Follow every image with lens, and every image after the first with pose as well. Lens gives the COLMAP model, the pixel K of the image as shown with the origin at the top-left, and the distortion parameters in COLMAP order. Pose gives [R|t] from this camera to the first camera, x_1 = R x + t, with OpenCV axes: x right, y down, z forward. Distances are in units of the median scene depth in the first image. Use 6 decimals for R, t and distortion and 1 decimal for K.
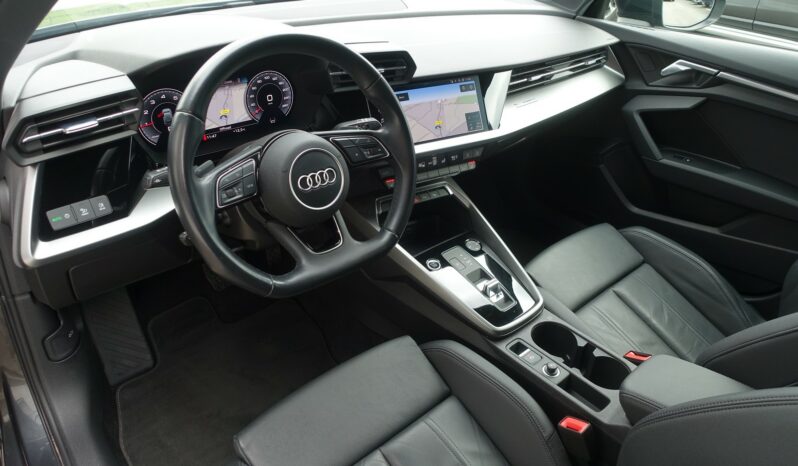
lens RADIAL K [[542.7, 0, 398.1], [0, 542.7, 228.0], [0, 0, 1]] dist [-0.003153, -0.007016]
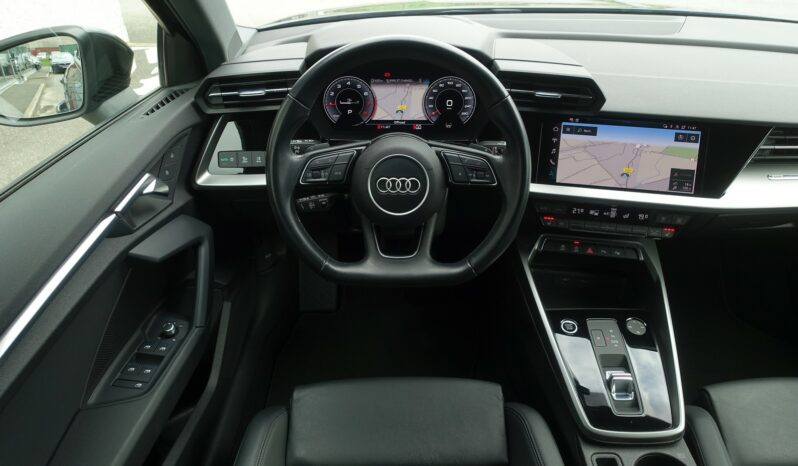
lens RADIAL K [[542.7, 0, 400.0], [0, 542.7, 227.7], [0, 0, 1]] dist [-0.003153, -0.007016]
pose [[0.758948, 0.311655, -0.571725, 0.344317], [-0.318791, 0.943437, 0.091094, -0.082504], [0.567777, 0.113125, 0.815372, 0.146838]]
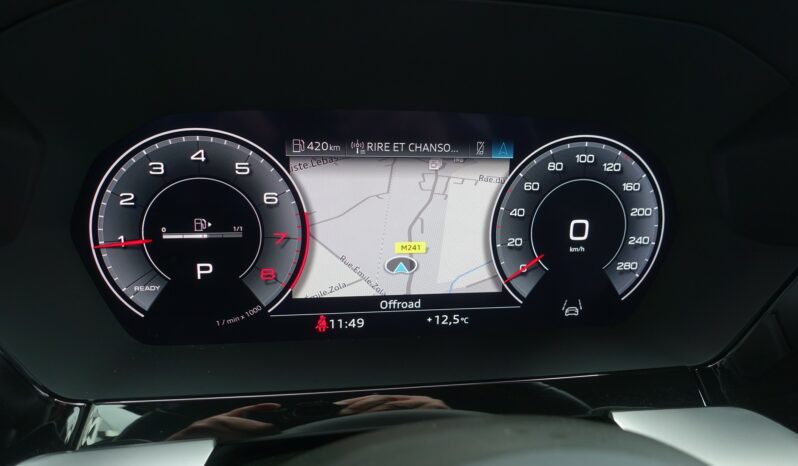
lens RADIAL K [[542.7, 0, 401.9], [0, 542.7, 229.8], [0, 0, 1]] dist [-0.003153, -0.007016]
pose [[0.858313, 0.133239, -0.495527, -0.175411], [-0.272415, 0.936692, -0.219995, -0.152142], [0.434844, 0.323814, 0.840271, 0.721089]]
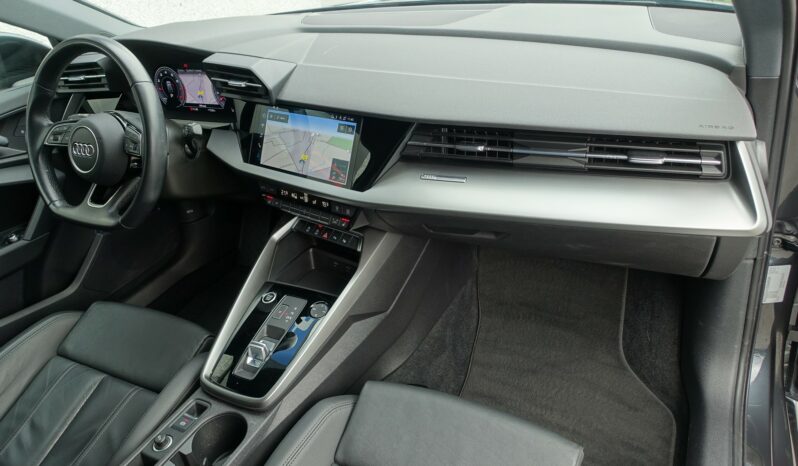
lens RADIAL K [[542.7, 0, 399.9], [0, 542.7, 231.5], [0, 0, 1]] dist [-0.003153, -0.007016]
pose [[0.374662, 0.402754, -0.835115, 1.002853], [-0.368928, 0.891105, 0.264243, -0.412992], [0.850600, 0.209096, 0.482450, 0.808970]]
